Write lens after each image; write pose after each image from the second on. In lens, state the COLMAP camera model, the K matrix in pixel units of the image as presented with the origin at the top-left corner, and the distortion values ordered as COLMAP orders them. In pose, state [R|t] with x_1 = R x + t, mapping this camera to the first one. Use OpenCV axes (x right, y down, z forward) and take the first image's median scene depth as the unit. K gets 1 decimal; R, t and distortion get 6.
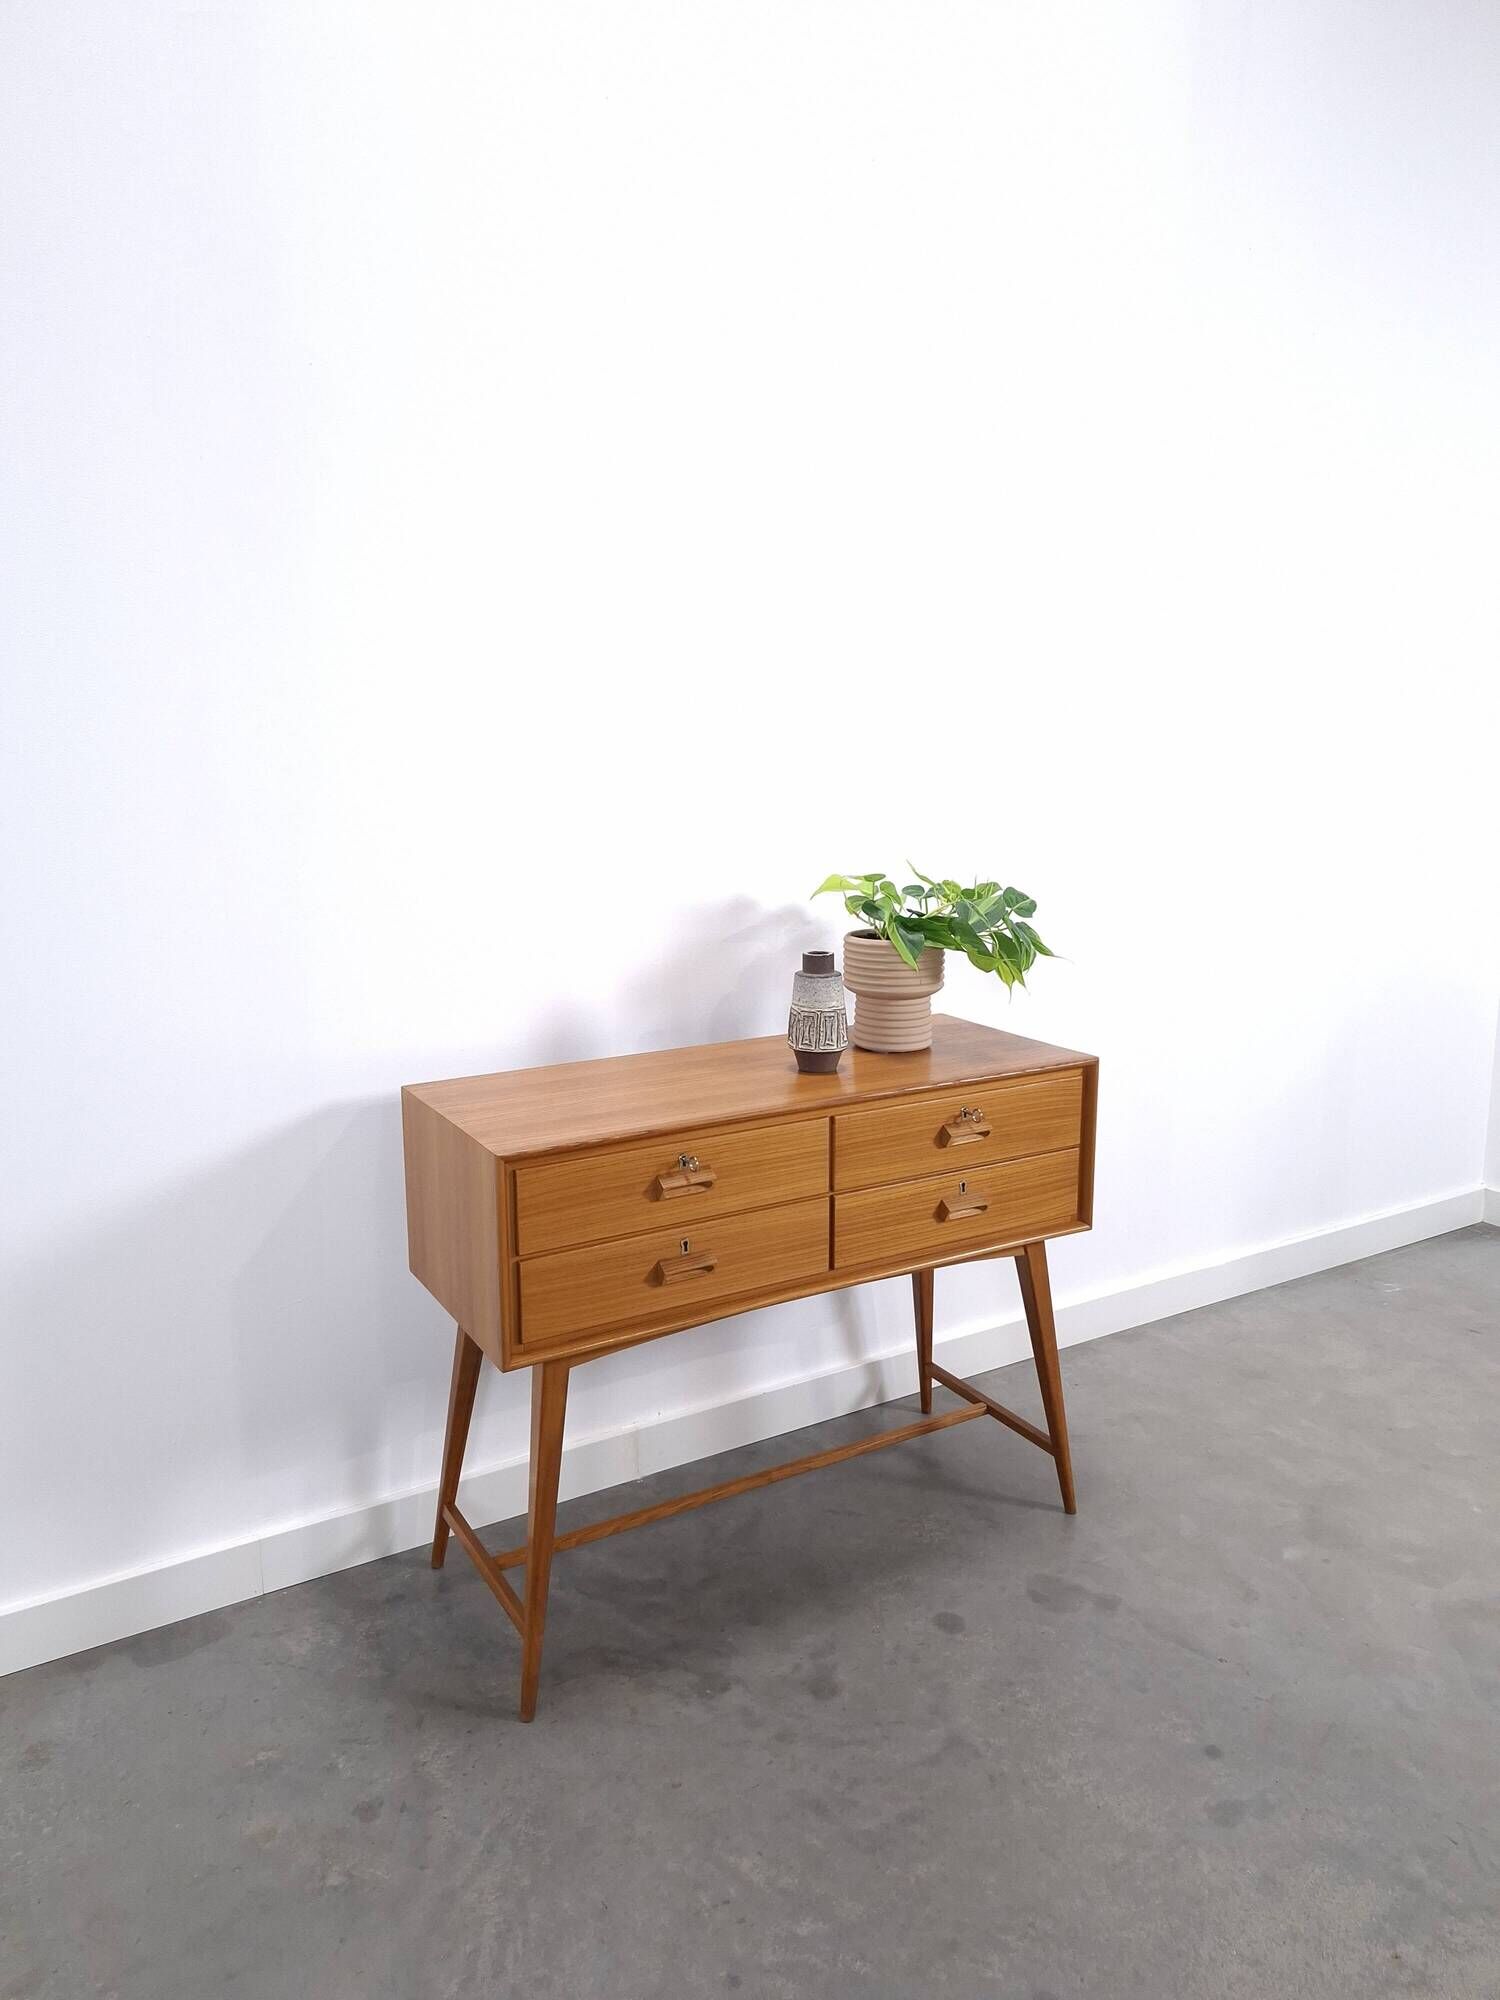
lens RADIAL K [[1415.6, 0, 737.6], [0, 1415.6, 954.4], [0, 0, 1]] dist [0.036559, -0.030713]
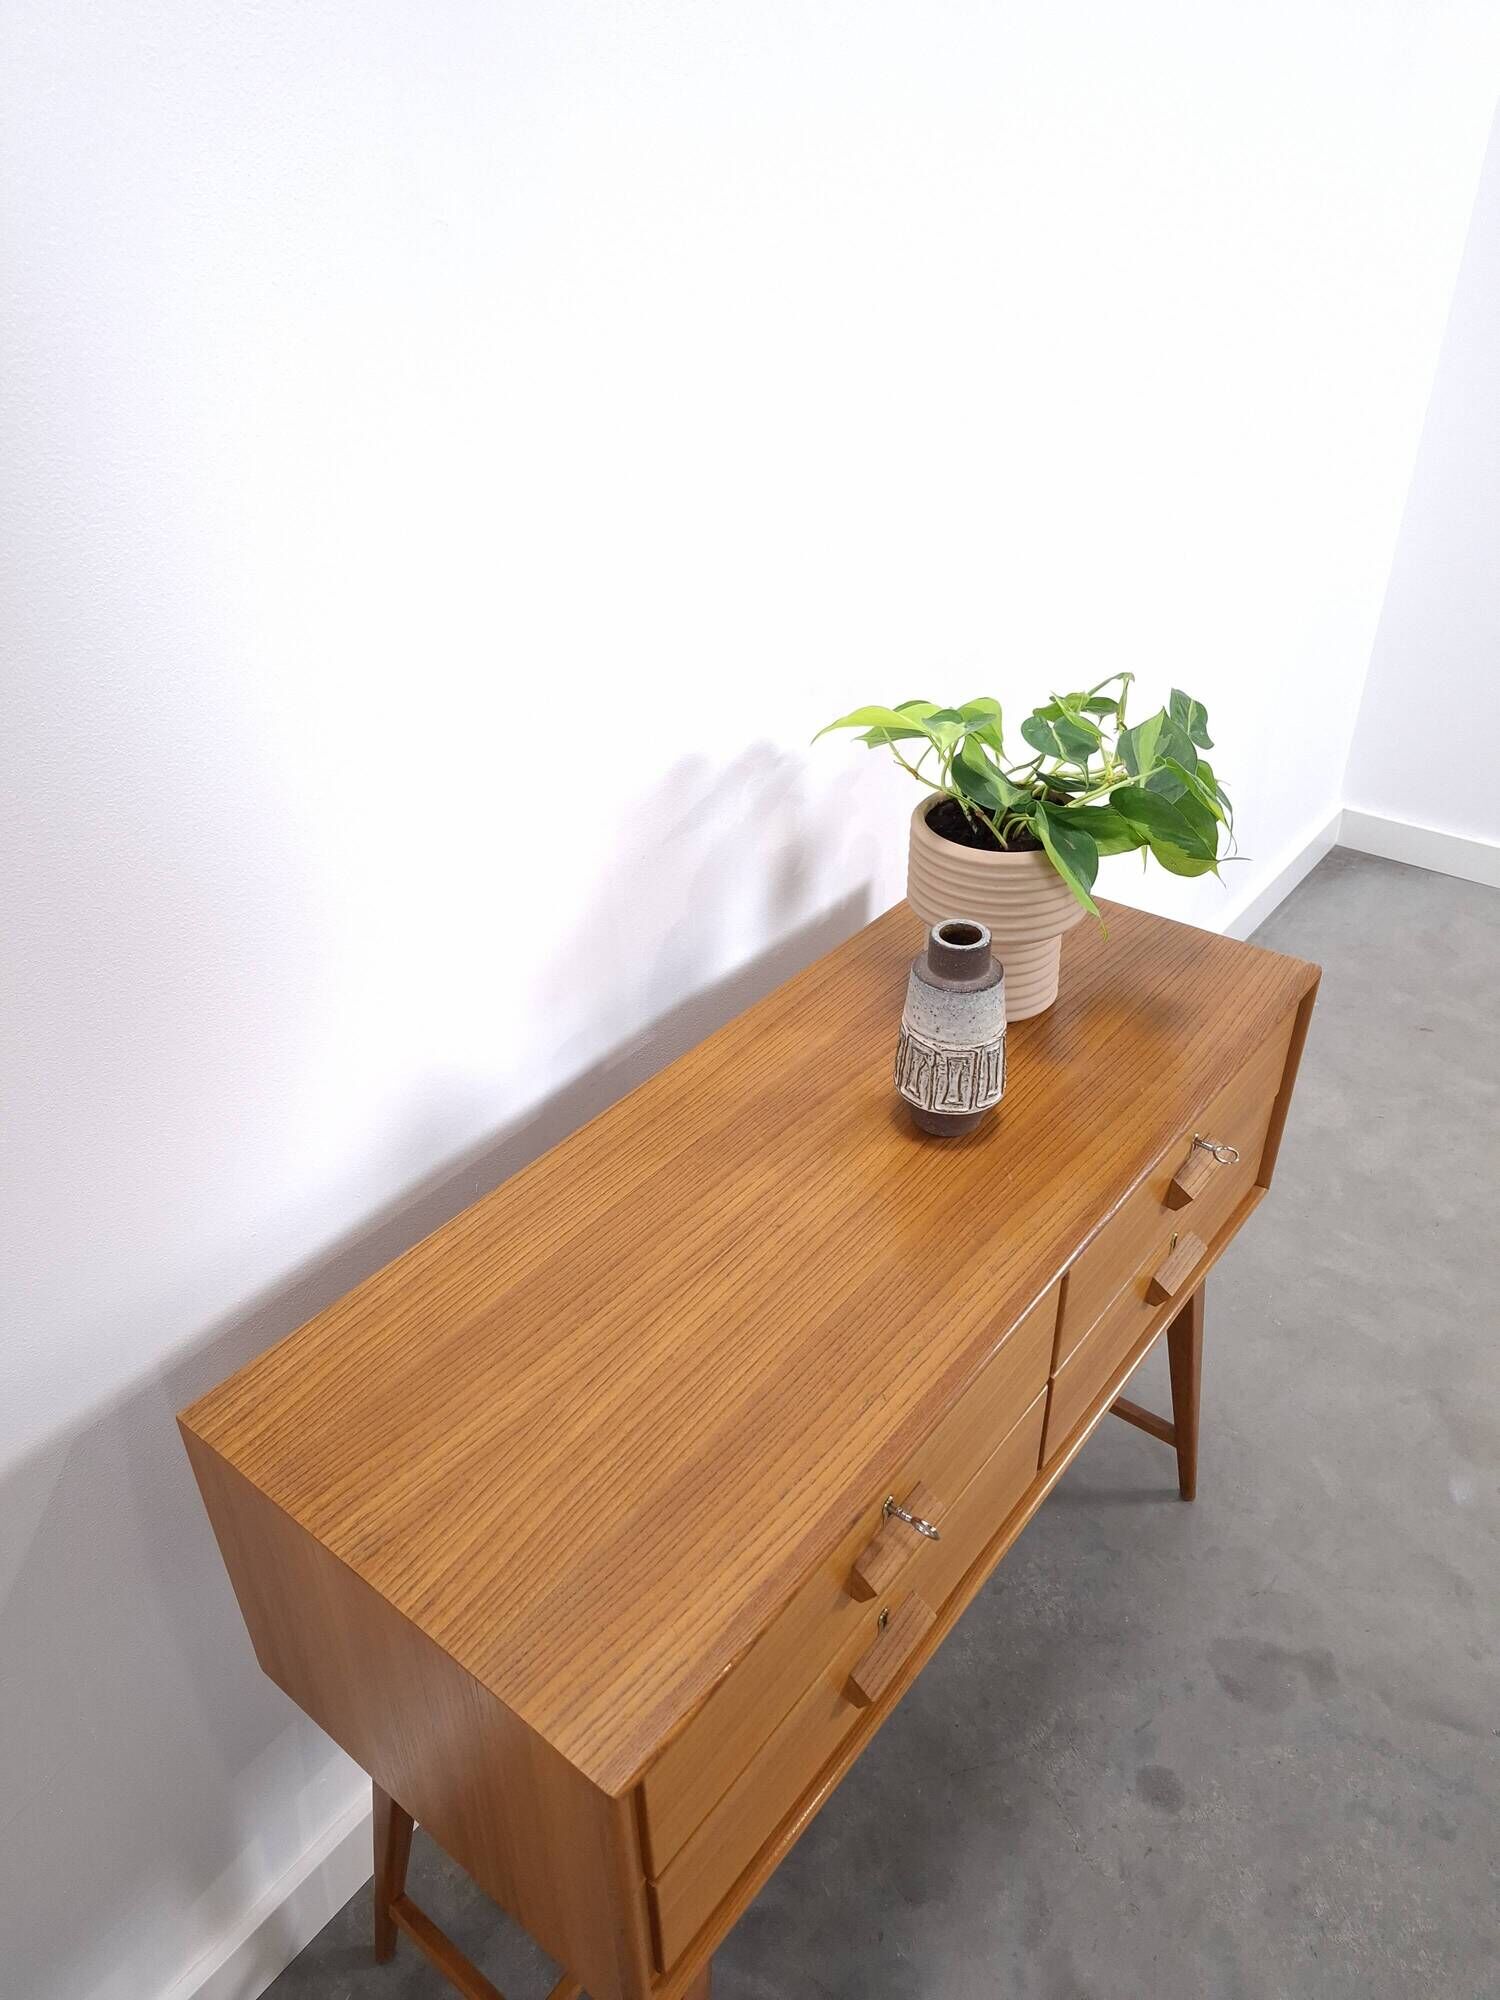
lens RADIAL K [[1415.6, 0, 740.6], [0, 1415.6, 976.2], [0, 0, 1]] dist [0.036559, -0.030713]
pose [[0.932473, -0.203080, 0.298752, -0.175047], [0.072413, 0.915314, 0.396177, -0.197322], [-0.353908, -0.347791, 0.868211, 0.584824]]
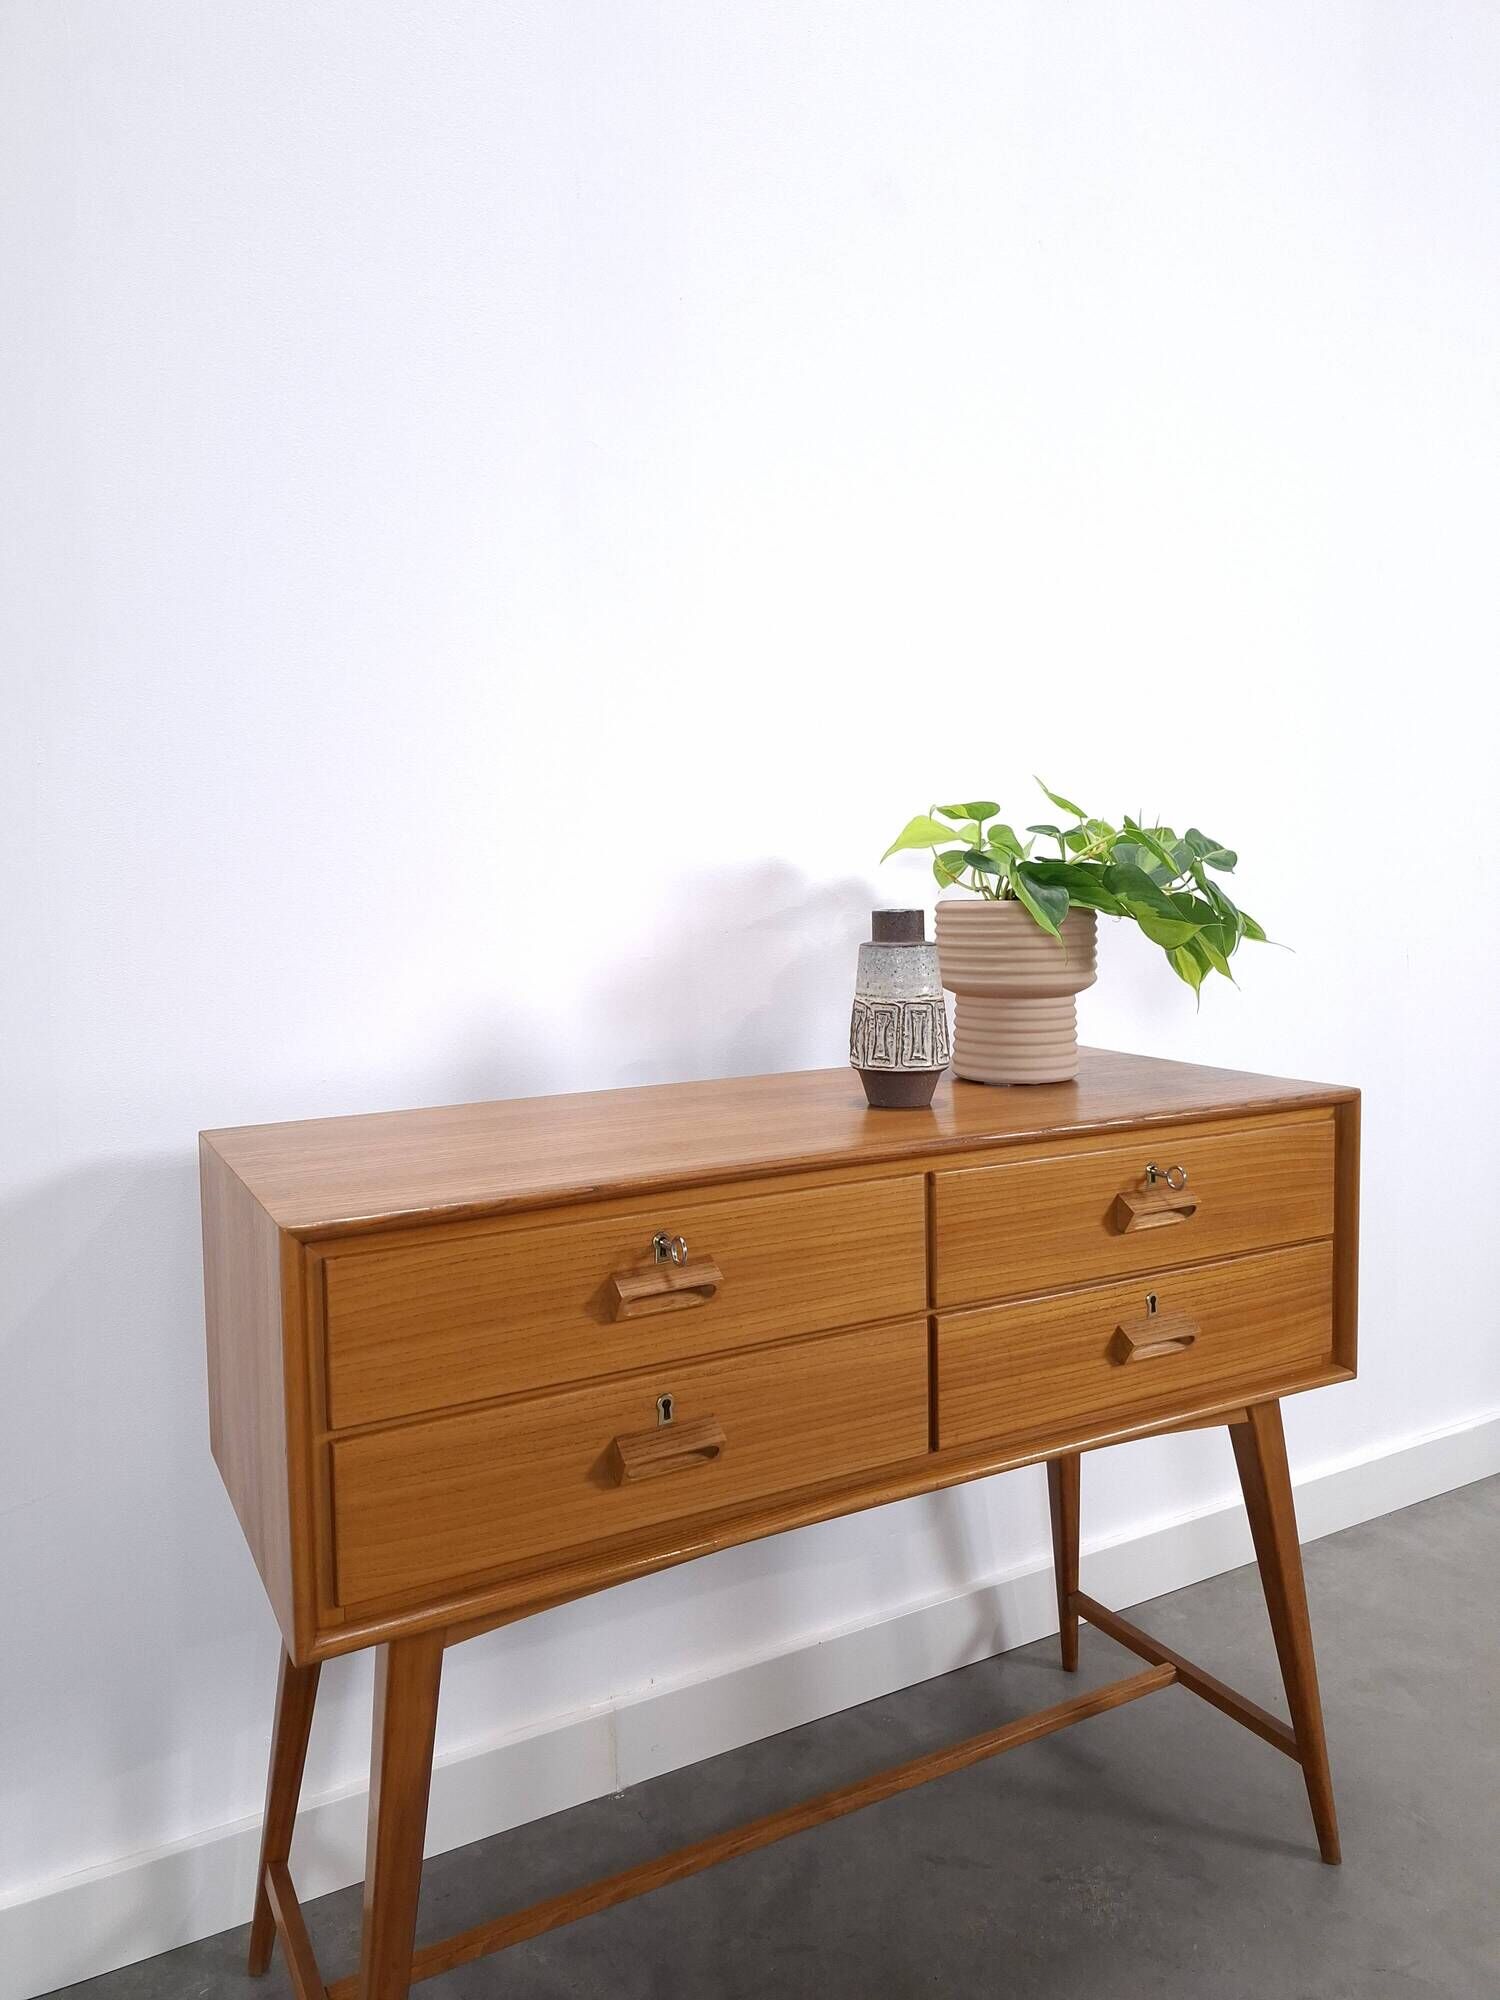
lens RADIAL K [[1417.0, 0, 760.0], [0, 1417.0, 963.8], [0, 0, 1]] dist [0.018701, -0.019719]
pose [[0.999701, -0.009383, -0.022561, 0.011645], [0.007133, 0.995177, -0.097832, 0.081590], [0.023370, 0.097642, 0.994947, 0.403514]]
